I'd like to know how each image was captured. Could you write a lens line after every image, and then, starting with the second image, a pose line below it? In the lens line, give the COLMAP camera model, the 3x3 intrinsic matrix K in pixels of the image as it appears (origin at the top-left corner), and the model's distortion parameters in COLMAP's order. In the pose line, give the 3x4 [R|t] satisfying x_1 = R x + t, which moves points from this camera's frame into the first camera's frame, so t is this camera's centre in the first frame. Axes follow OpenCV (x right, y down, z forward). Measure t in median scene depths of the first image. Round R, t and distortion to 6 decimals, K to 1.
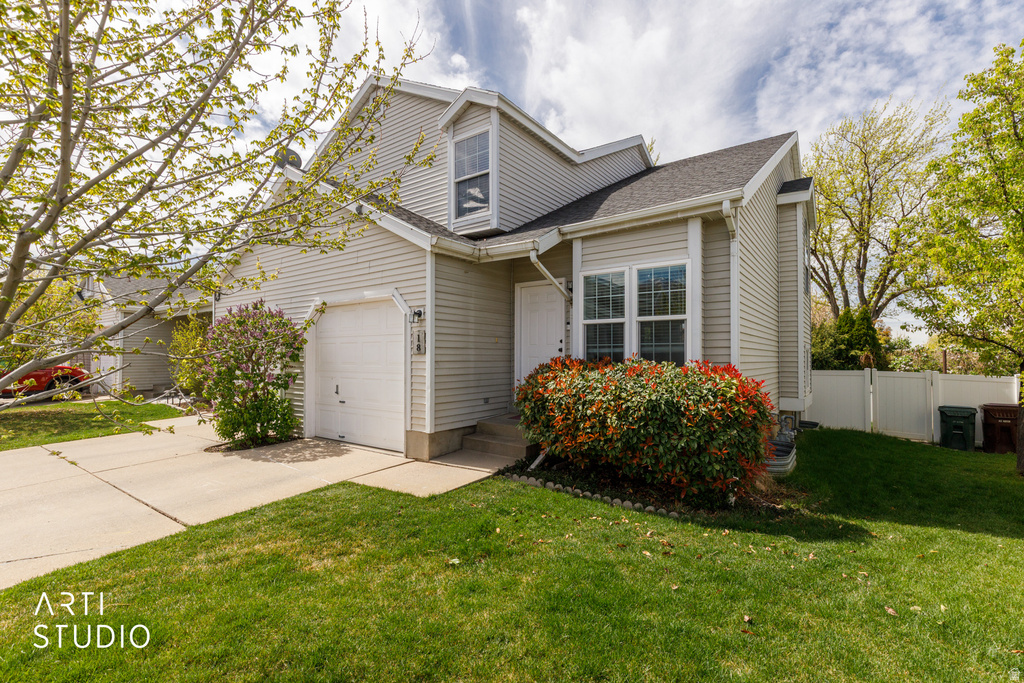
lens RADIAL K [[465.6, 0, 510.3], [0, 465.6, 347.0], [0, 0, 1]] dist [0.013366, -0.002854]
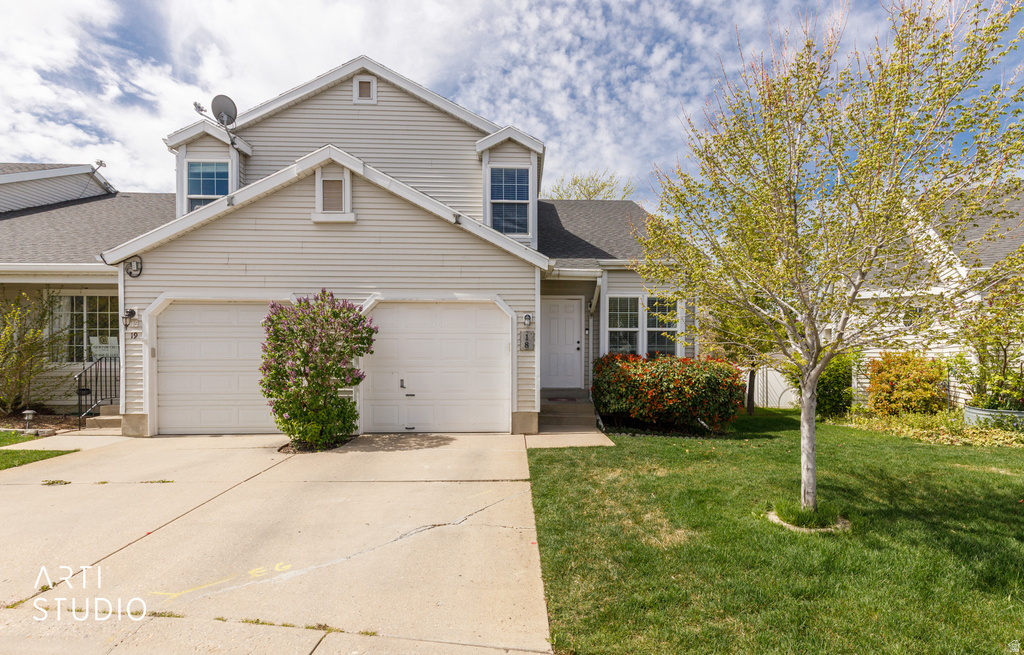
lens RADIAL K [[494.3, 0, 542.6], [0, 494.3, 351.9], [0, 0, 1]] dist [-0.003857, 0.000706]
pose [[0.775338, 0.011873, 0.631434, -0.981480], [-0.015654, 0.999877, 0.000420, 0.018865], [-0.631352, -0.010210, 0.775429, -0.049961]]
